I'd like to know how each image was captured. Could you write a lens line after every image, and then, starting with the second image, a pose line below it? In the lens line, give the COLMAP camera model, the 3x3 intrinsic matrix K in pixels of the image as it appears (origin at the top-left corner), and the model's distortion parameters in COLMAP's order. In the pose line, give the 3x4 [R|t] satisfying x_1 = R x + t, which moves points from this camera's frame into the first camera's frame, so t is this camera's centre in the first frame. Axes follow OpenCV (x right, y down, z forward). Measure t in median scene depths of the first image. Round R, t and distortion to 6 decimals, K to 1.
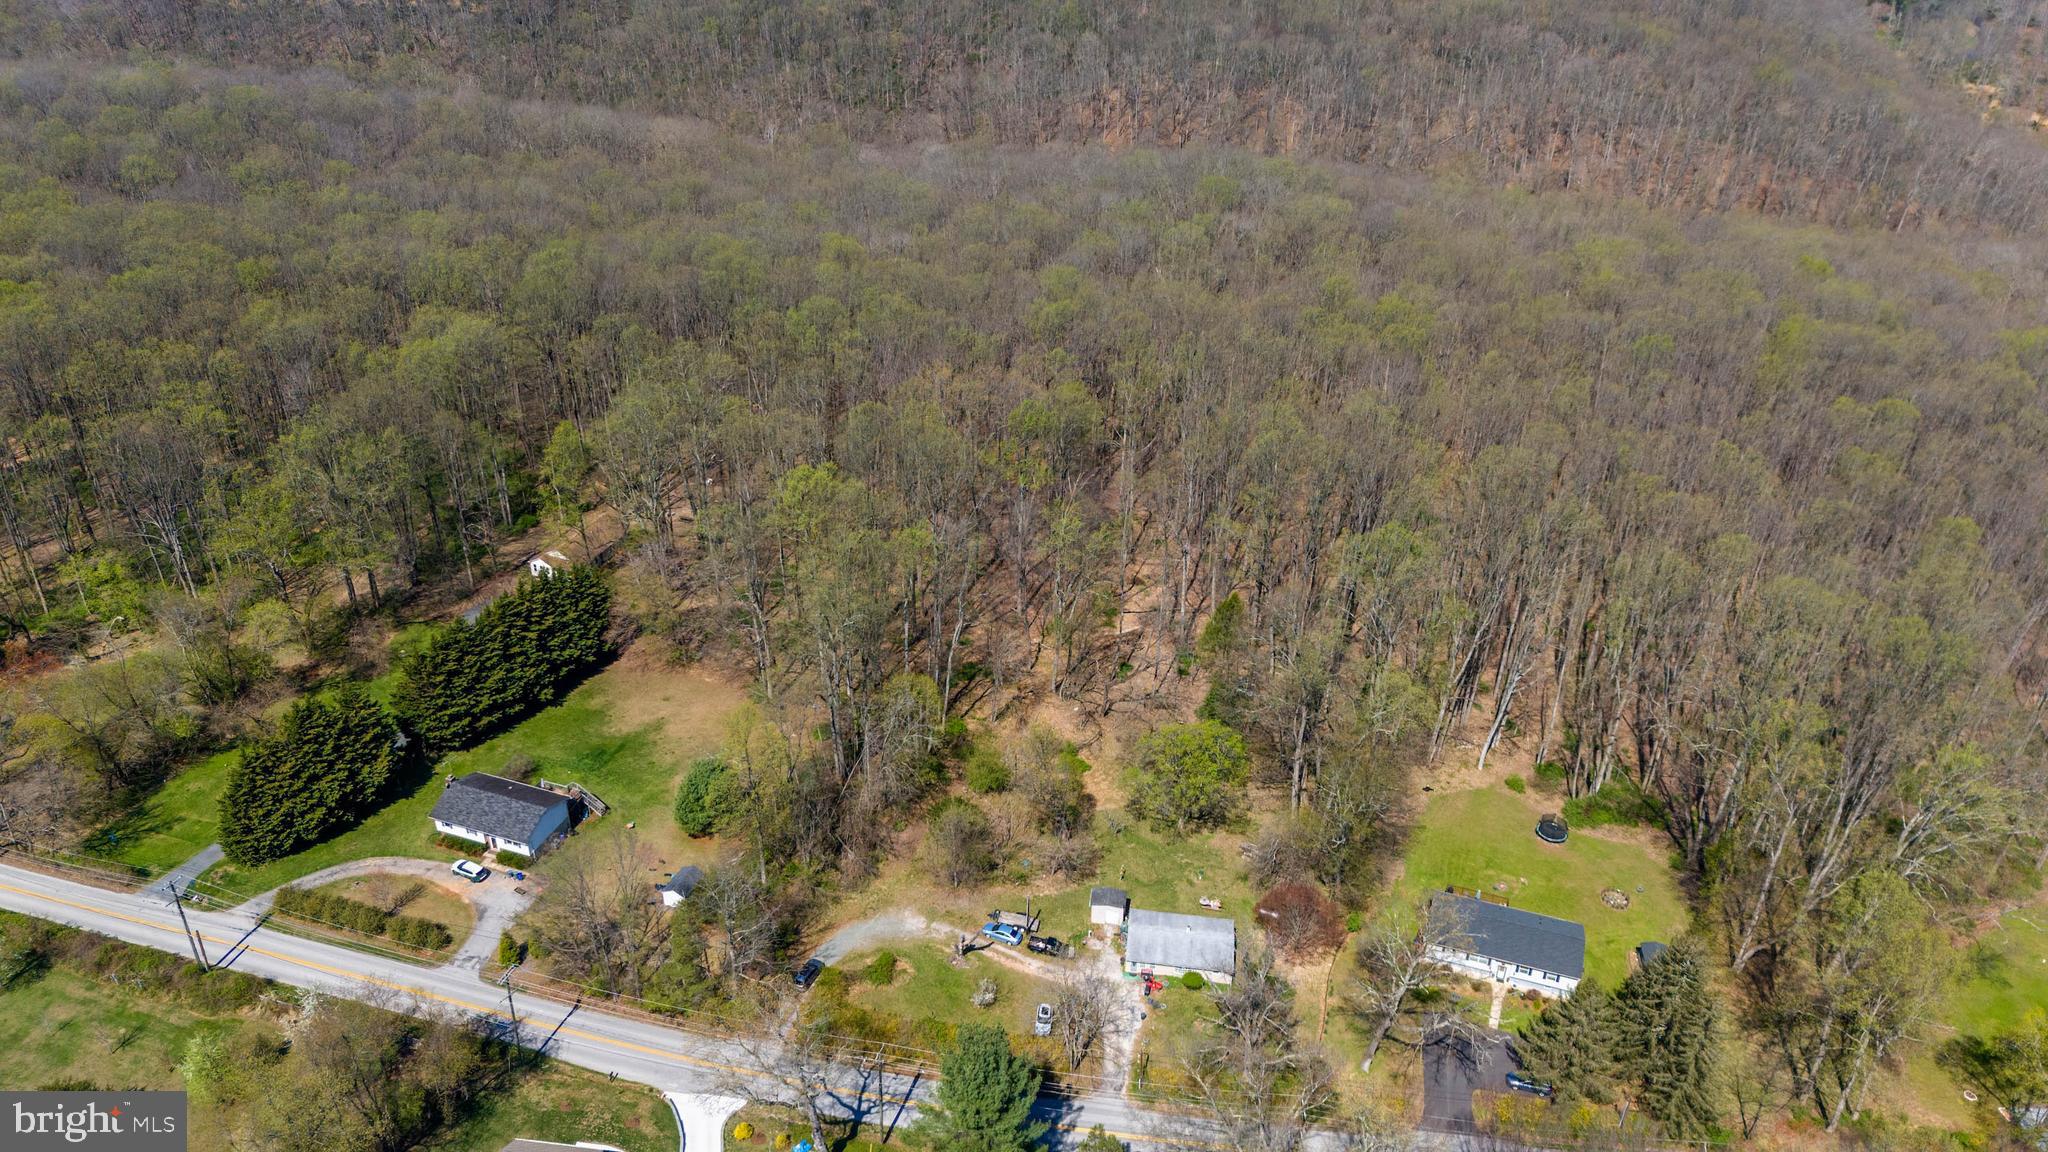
lens RADIAL K [[1518.4, 0, 1024.0], [0, 1518.4, 576.0], [0, 0, 1]] dist [0.063650, -0.057334]
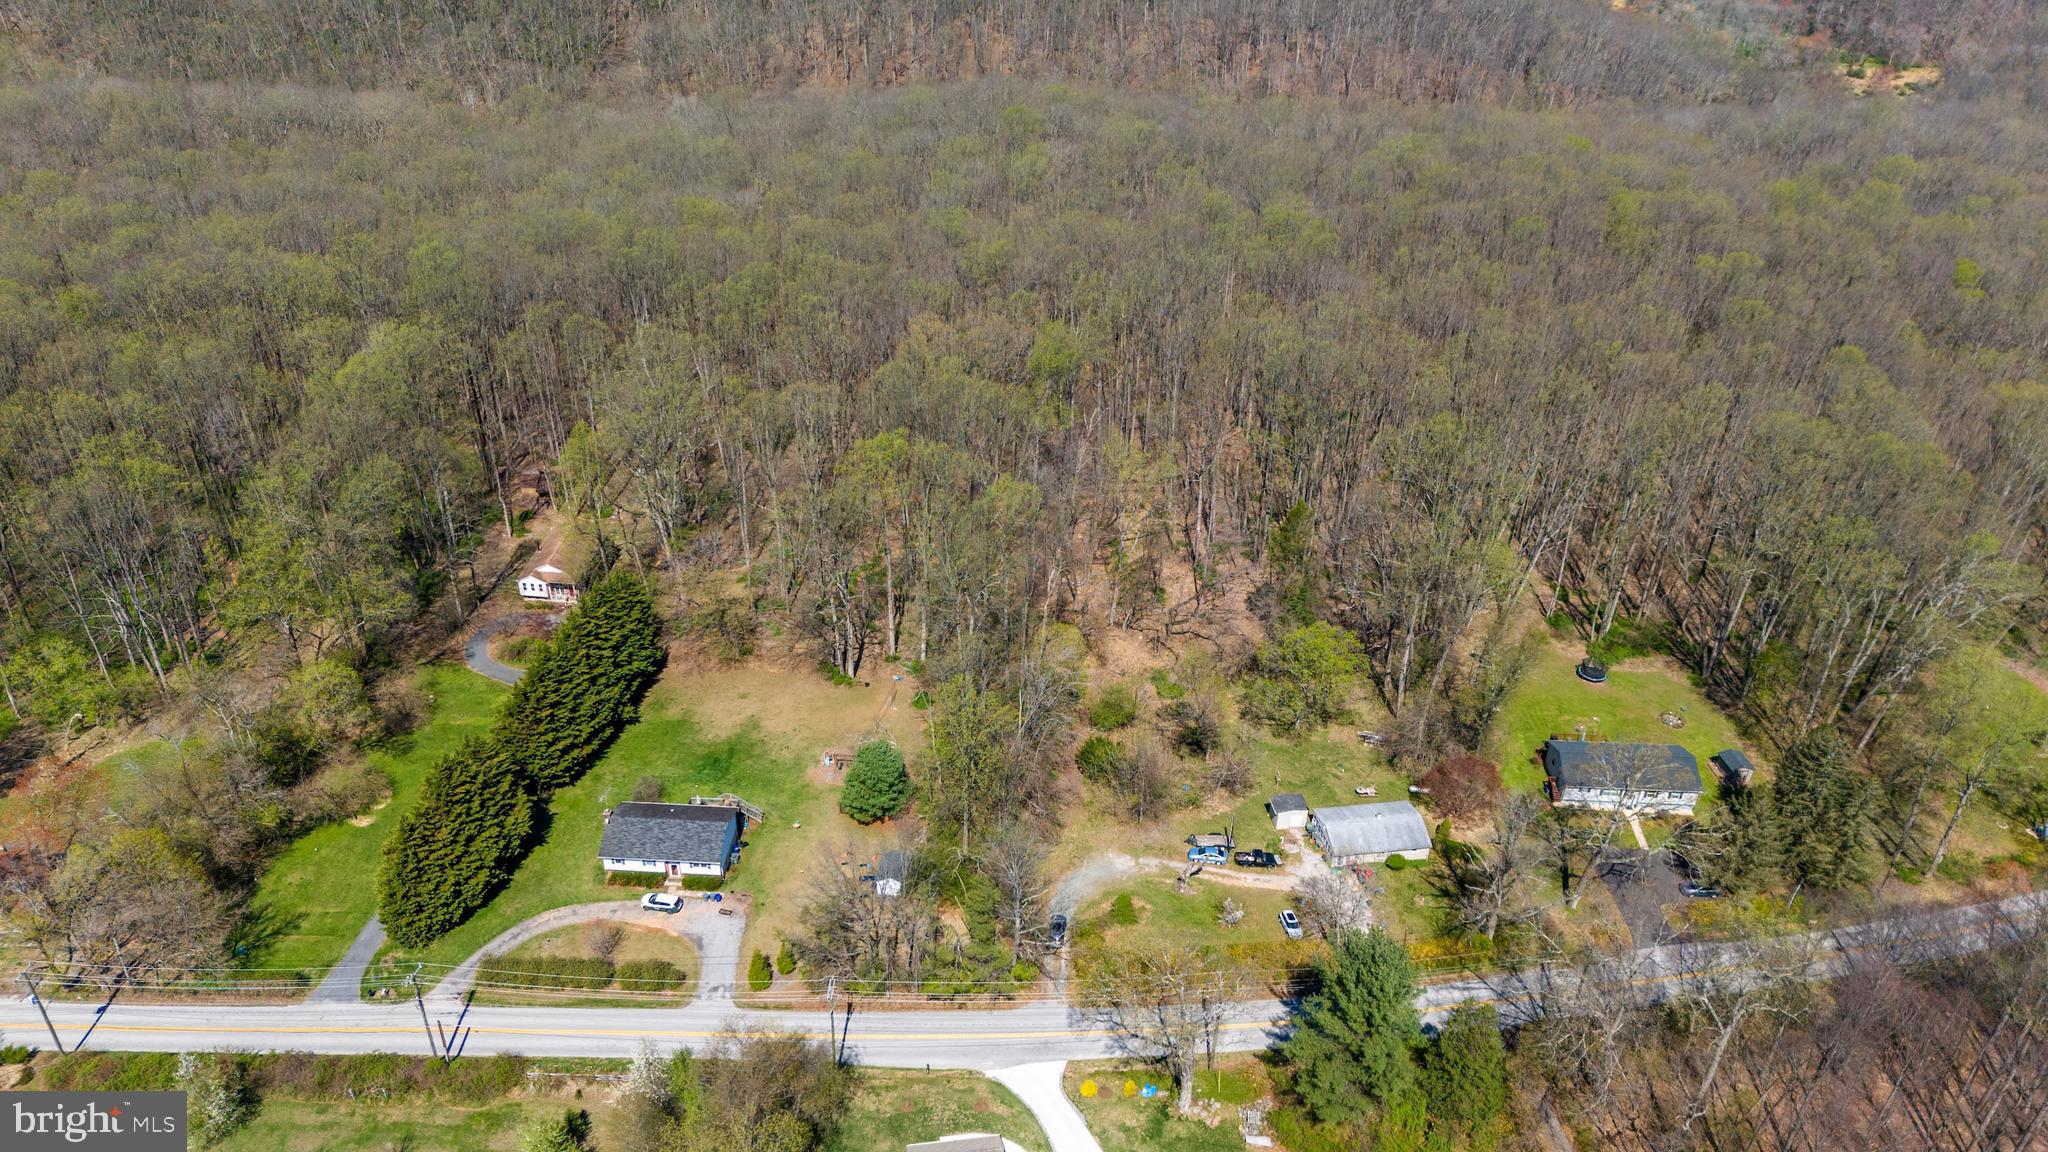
lens RADIAL K [[1498.7, 0, 1024.0], [0, 1498.7, 576.0], [0, 0, 1]] dist [0.072294, -0.053761]
pose [[0.960224, -0.155746, 0.231761, -0.329062], [0.145884, 0.987528, 0.059206, -0.030155], [-0.238092, -0.023041, 0.970969, 0.041759]]
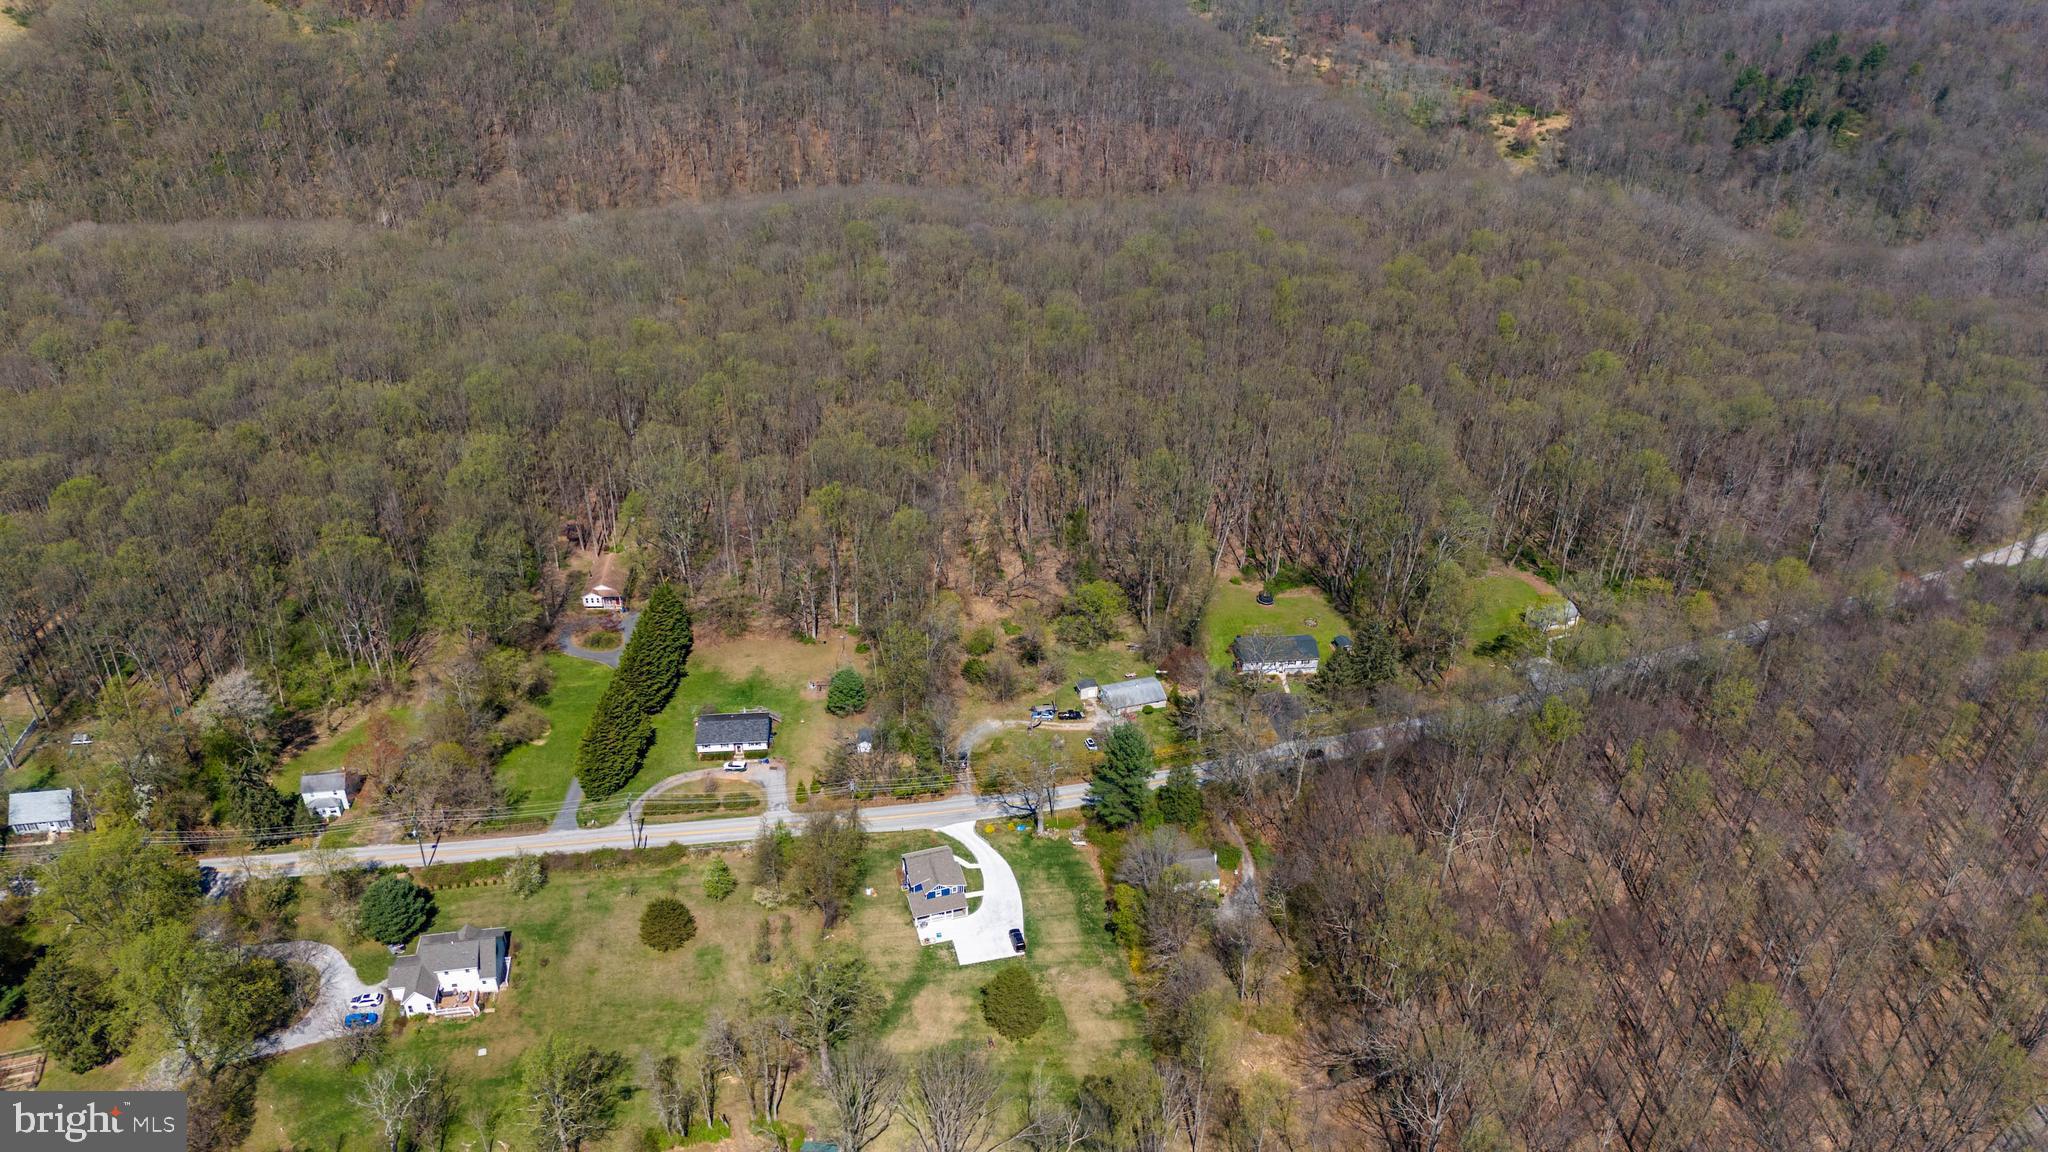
lens RADIAL K [[1498.7, 0, 1024.0], [0, 1498.7, 576.0], [0, 0, 1]] dist [0.072294, -0.053761]
pose [[0.909824, -0.229366, 0.345849, -0.589392], [0.215935, 0.973331, 0.077450, -0.066653], [-0.354390, 0.004215, 0.935088, -0.630016]]
